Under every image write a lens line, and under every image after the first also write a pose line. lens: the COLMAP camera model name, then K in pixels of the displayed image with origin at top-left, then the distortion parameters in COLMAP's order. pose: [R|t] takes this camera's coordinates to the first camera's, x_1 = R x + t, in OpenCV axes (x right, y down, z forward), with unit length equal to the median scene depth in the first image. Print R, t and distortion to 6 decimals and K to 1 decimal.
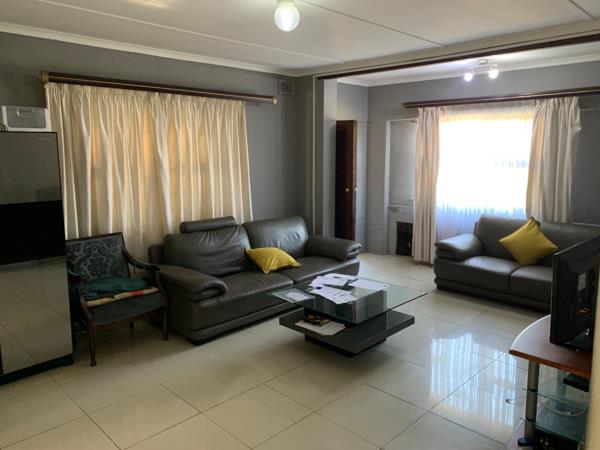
lens RADIAL K [[461.3, 0, 299.2], [0, 461.3, 223.0], [0, 0, 1]] dist [0.052413, -0.022034]
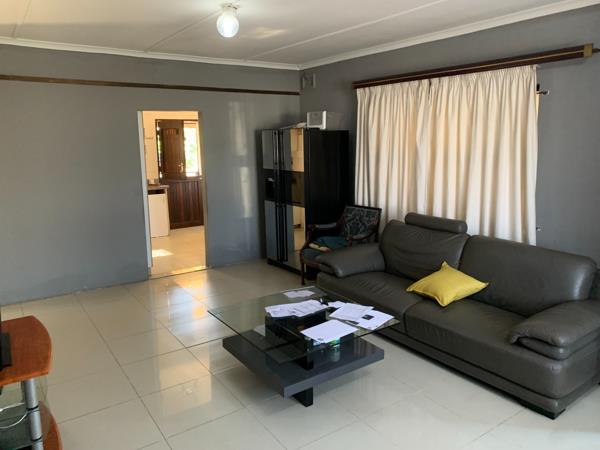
lens RADIAL K [[461.3, 0, 299.3], [0, 461.3, 224.4], [0, 0, 1]] dist [0.052413, -0.022034]
pose [[-0.192296, 0.194038, -0.961962, 0.780845], [-0.142210, 0.964399, 0.222958, -0.171397], [0.970978, 0.179675, -0.157856, 0.985153]]
